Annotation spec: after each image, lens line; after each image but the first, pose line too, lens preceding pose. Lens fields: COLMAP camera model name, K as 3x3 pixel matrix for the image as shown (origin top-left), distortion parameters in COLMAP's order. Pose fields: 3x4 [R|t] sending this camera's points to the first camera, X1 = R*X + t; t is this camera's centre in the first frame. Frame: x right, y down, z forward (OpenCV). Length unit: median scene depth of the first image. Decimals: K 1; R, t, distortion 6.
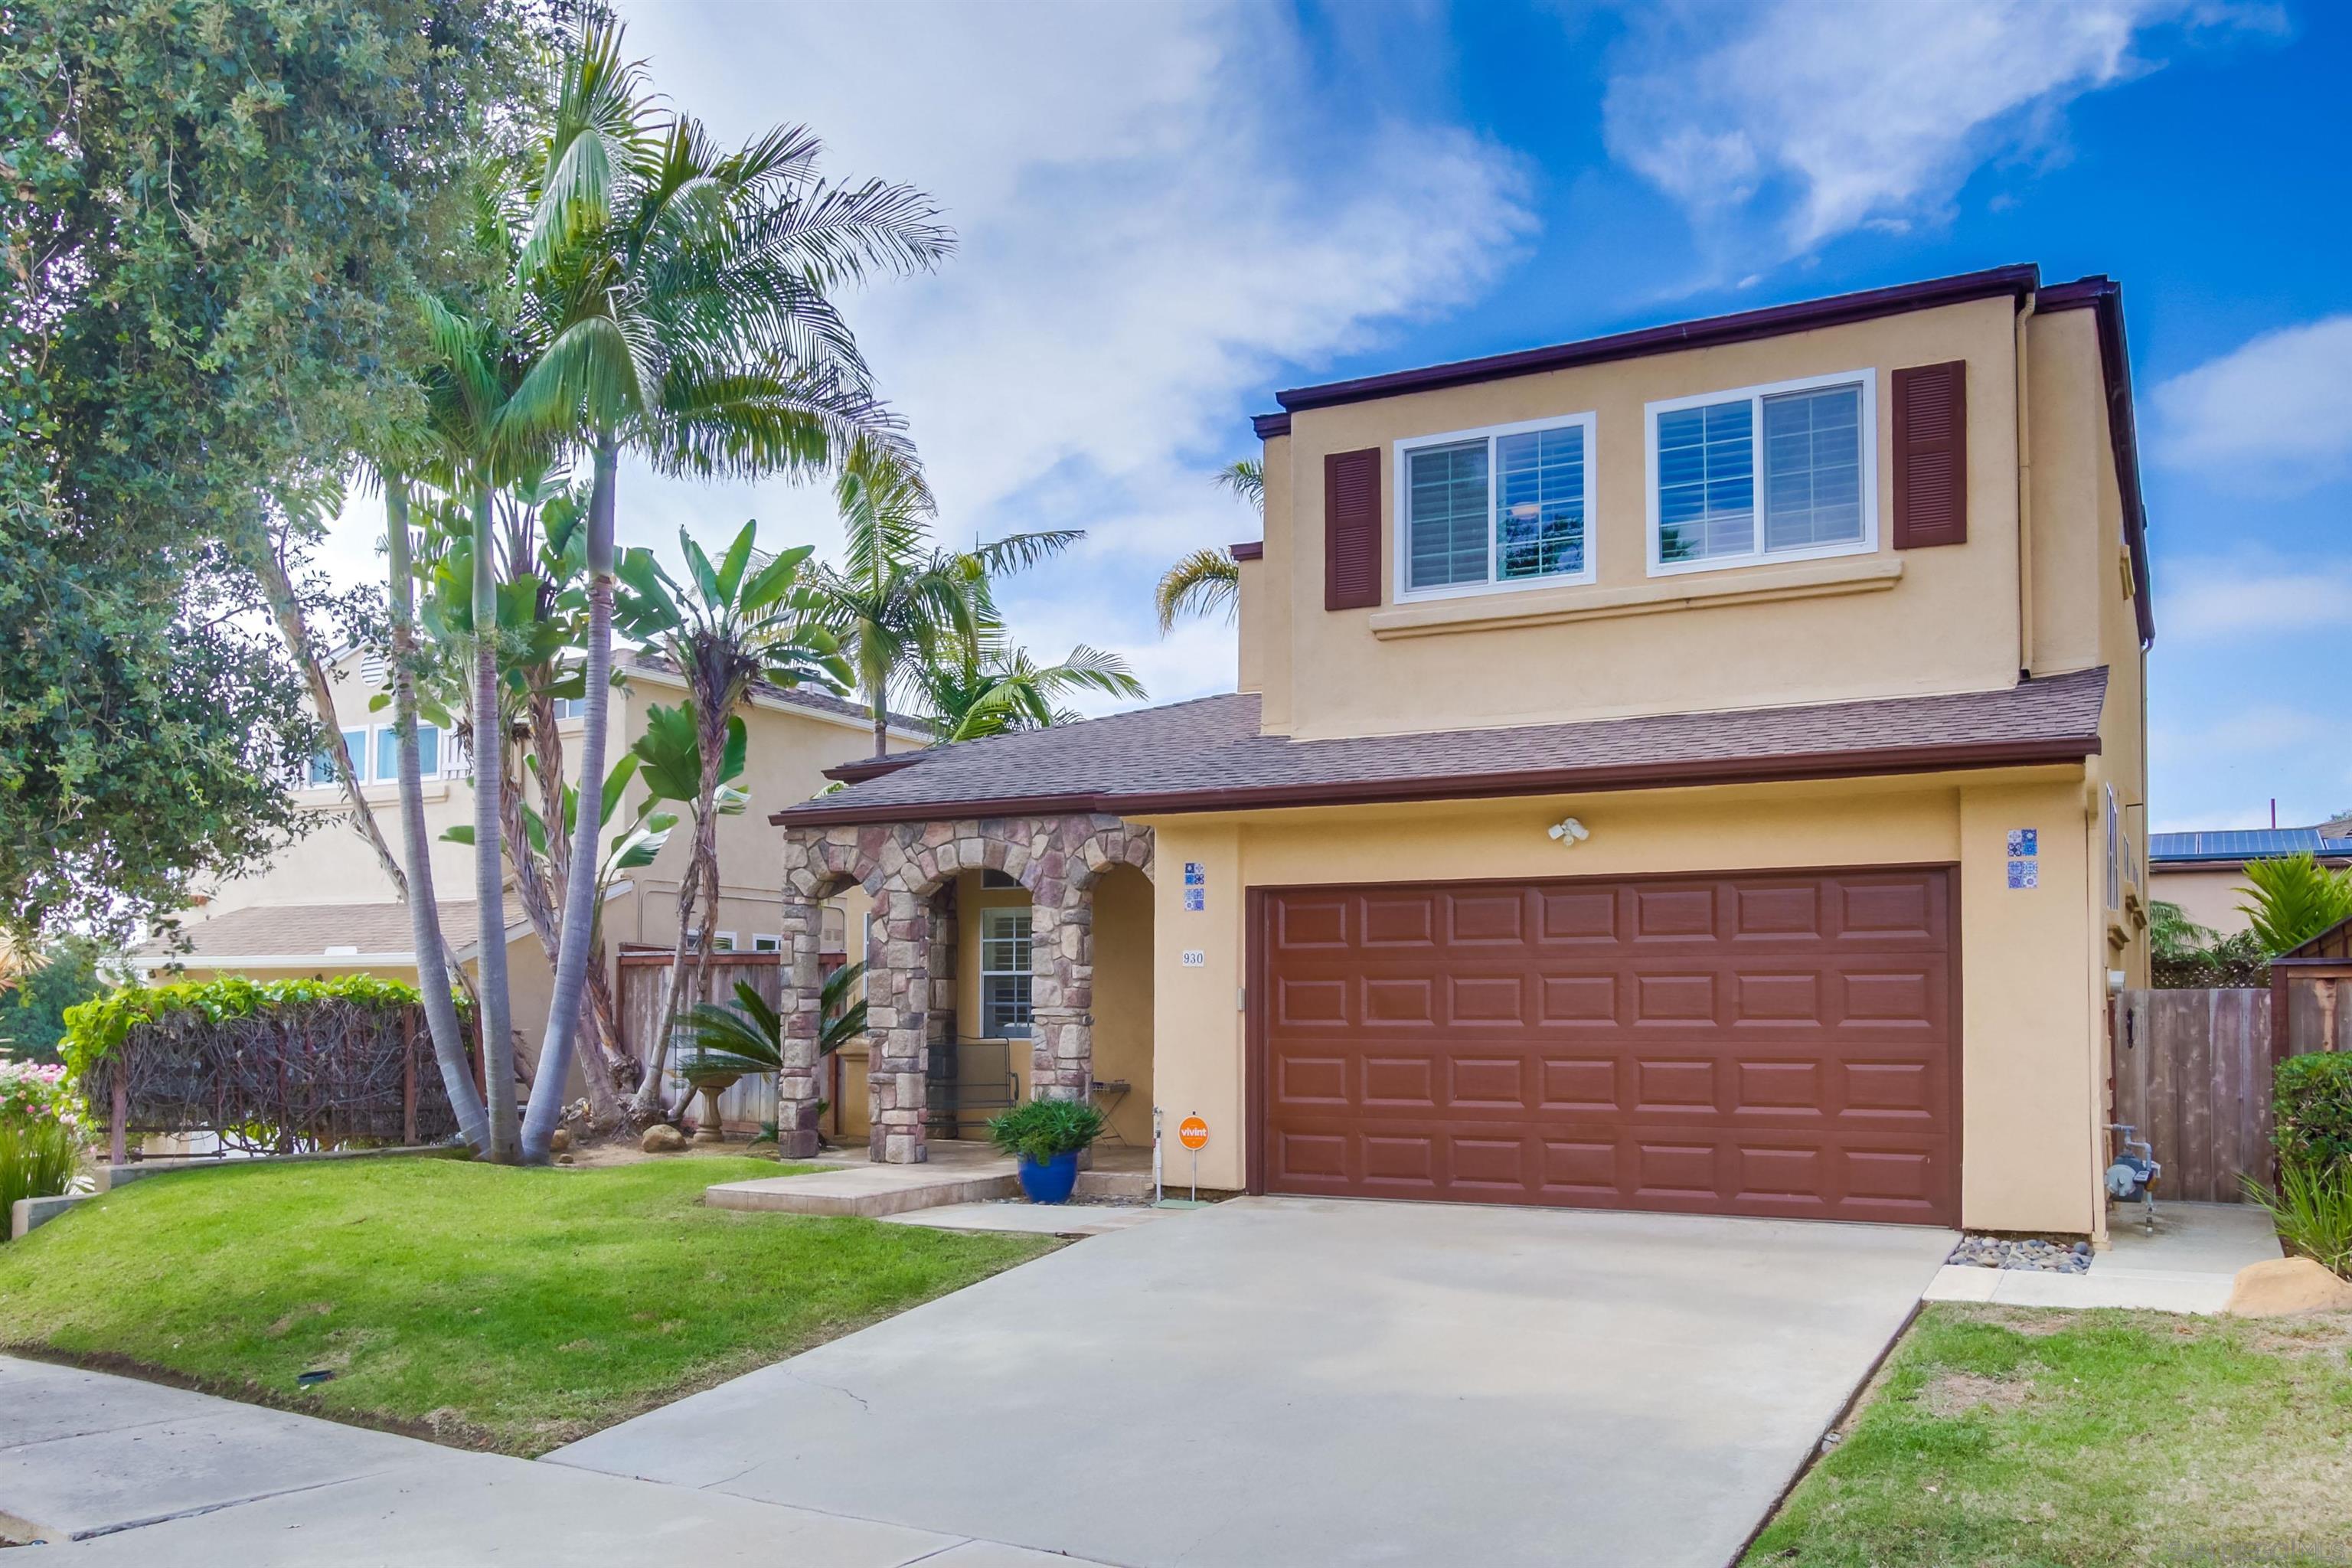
lens RADIAL K [[1856.8, 0, 1174.7], [0, 1856.8, 786.8], [0, 0, 1]] dist [-0.006458, -0.000418]
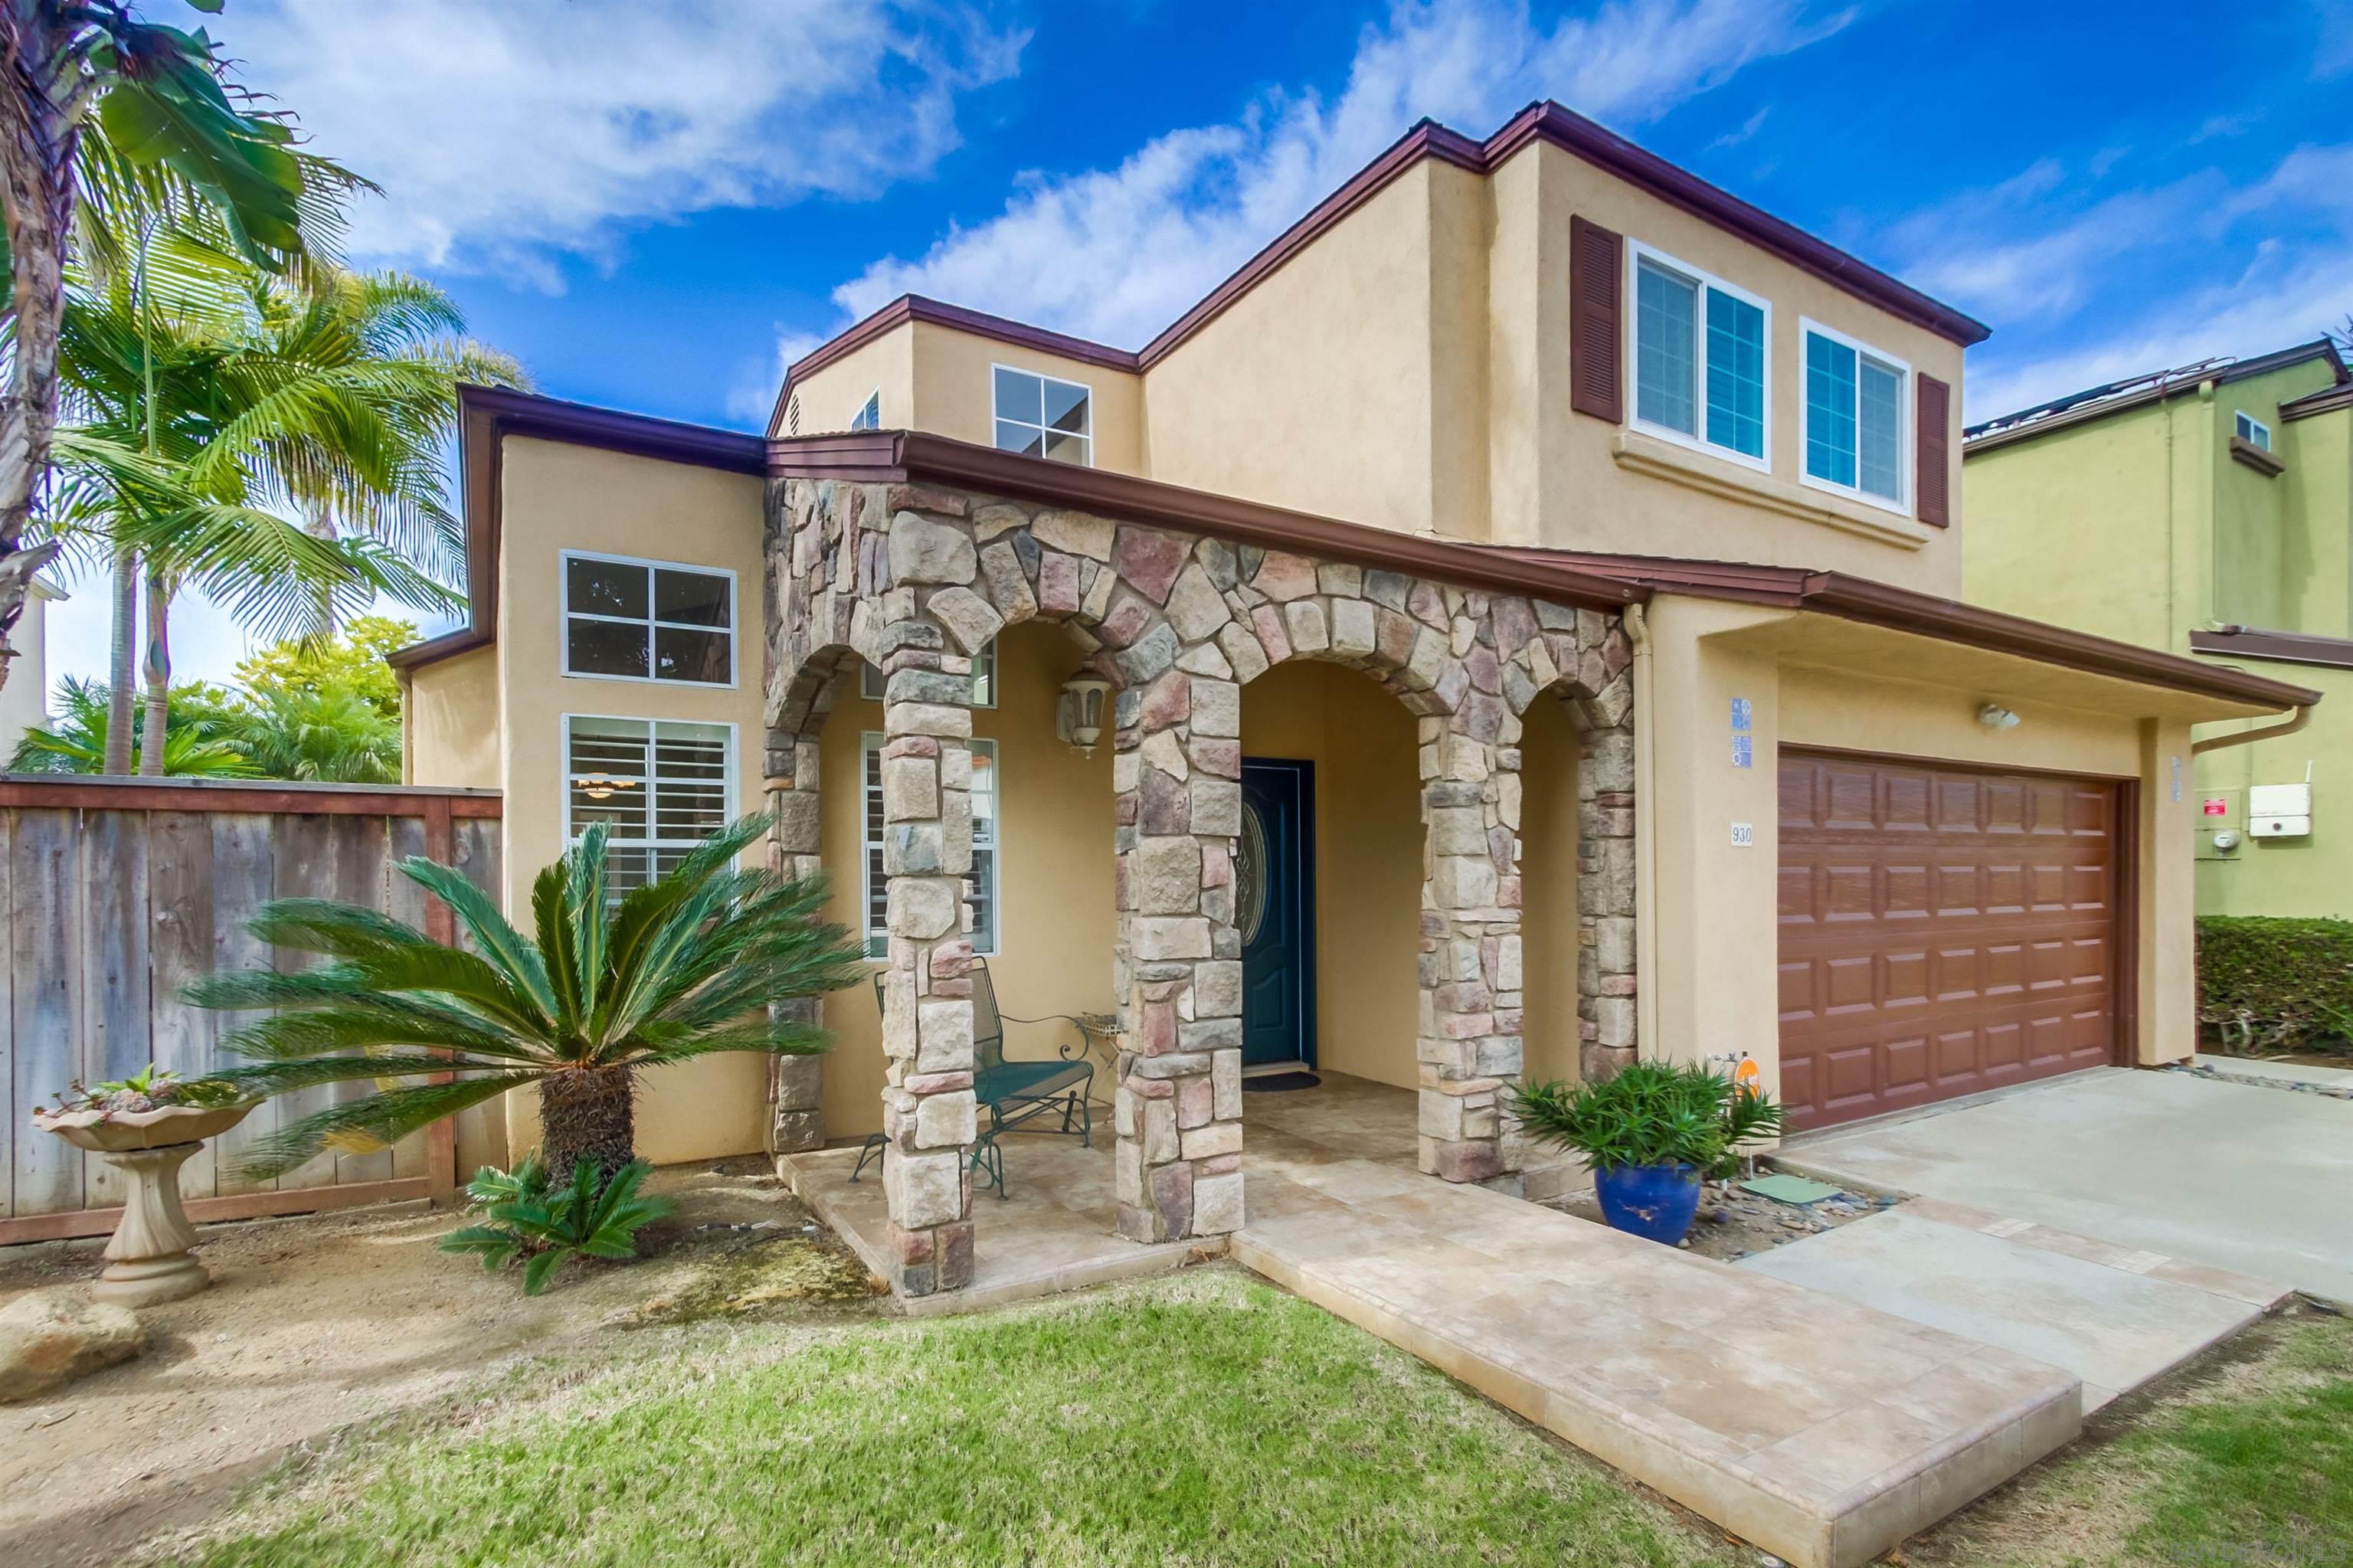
lens RADIAL K [[1105.2, 0, 1219.0], [0, 1105.2, 861.8], [0, 0, 1]] dist [0.001652, 0.003843]
pose [[0.495494, 0.008839, 0.868567, -0.407397], [-0.095785, 0.994406, 0.044524, 0.093275], [-0.863314, -0.105257, 0.493568, 0.873542]]
